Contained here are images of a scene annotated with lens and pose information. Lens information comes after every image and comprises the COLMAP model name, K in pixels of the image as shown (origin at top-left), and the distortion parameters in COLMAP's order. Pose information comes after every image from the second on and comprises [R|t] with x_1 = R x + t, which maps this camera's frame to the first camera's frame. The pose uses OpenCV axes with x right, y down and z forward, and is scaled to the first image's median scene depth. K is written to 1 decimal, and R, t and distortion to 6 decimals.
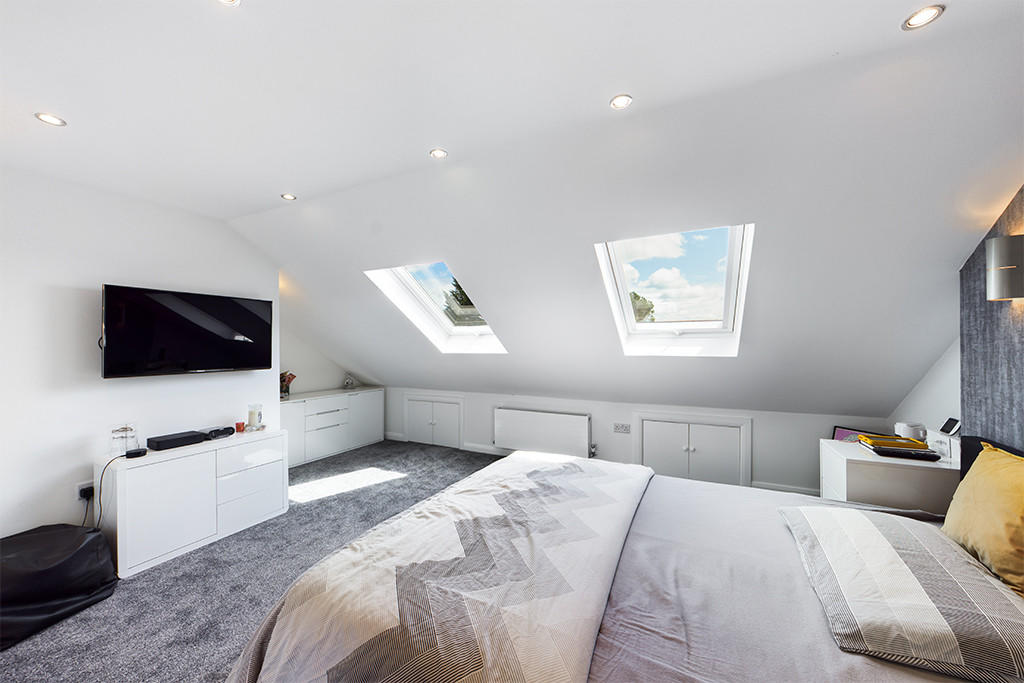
lens RADIAL K [[376.3, 0, 515.1], [0, 376.3, 349.3], [0, 0, 1]] dist [0.000564, 0.000011]
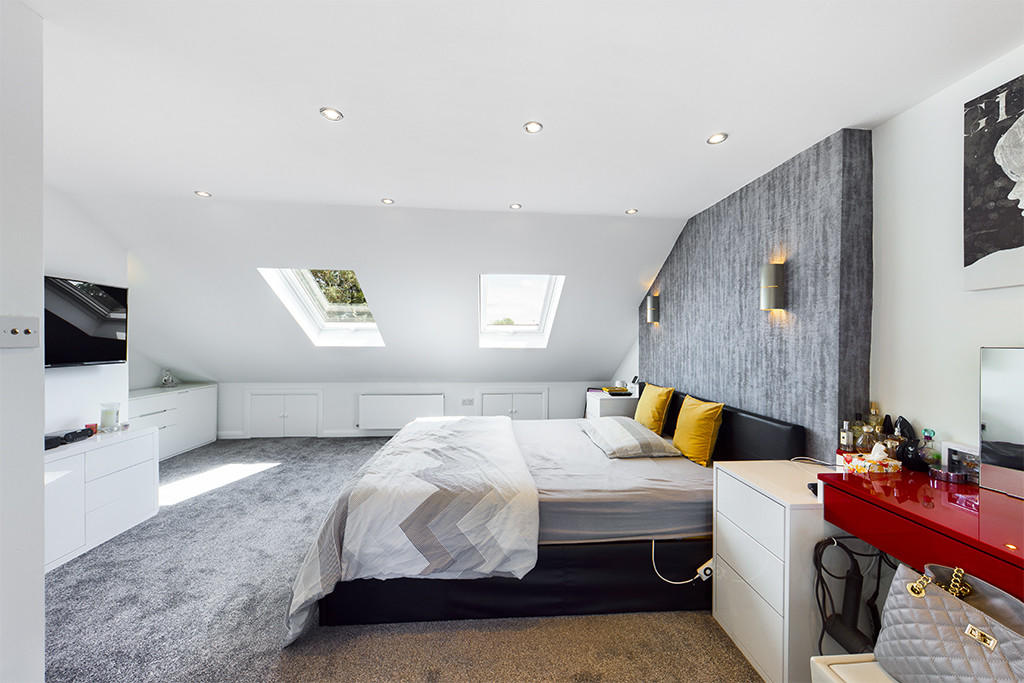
lens RADIAL K [[376.3, 0, 515.1], [0, 376.3, 349.3], [0, 0, 1]] dist [0.000564, 0.000011]
pose [[0.844547, -0.004749, 0.535461, -0.357874], [-0.002045, 0.999925, 0.012094, 0.006074], [-0.535478, -0.011309, 0.844474, -0.277597]]
